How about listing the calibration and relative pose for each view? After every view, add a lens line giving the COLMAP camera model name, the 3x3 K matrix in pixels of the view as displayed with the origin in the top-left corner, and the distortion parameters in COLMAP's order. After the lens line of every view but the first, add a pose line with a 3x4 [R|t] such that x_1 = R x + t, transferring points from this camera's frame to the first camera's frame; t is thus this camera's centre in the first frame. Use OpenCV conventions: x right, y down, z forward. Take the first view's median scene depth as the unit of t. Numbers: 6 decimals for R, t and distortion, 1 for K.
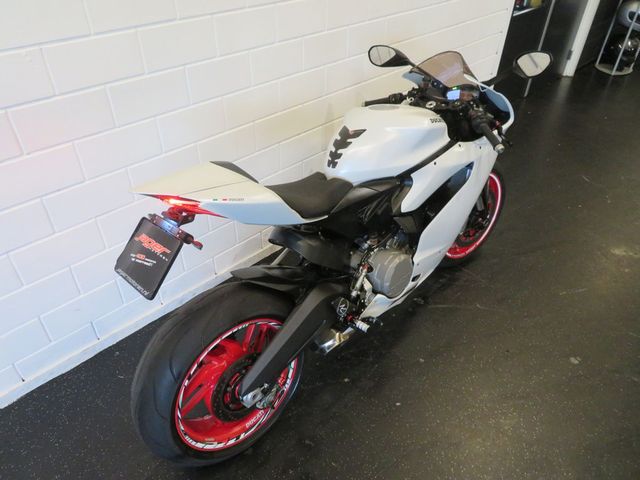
lens RADIAL K [[472.1, 0, 320.0], [0, 472.1, 240.0], [0, 0, 1]] dist [0.010032, 0.004563]
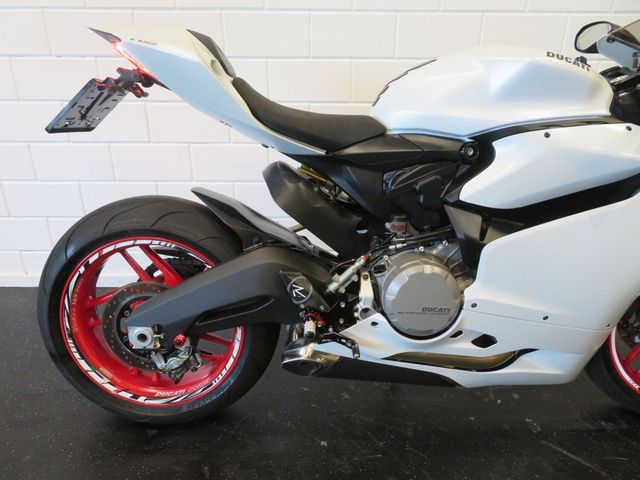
lens RADIAL K [[472.1, 0, 320.0], [0, 472.1, 240.0], [0, 0, 1]] dist [0.010032, 0.004563]
pose [[0.710195, 0.258411, -0.654864, 0.474281], [-0.421392, 0.901194, -0.101383, 0.130817], [0.563961, 0.347956, 0.748916, 0.479078]]
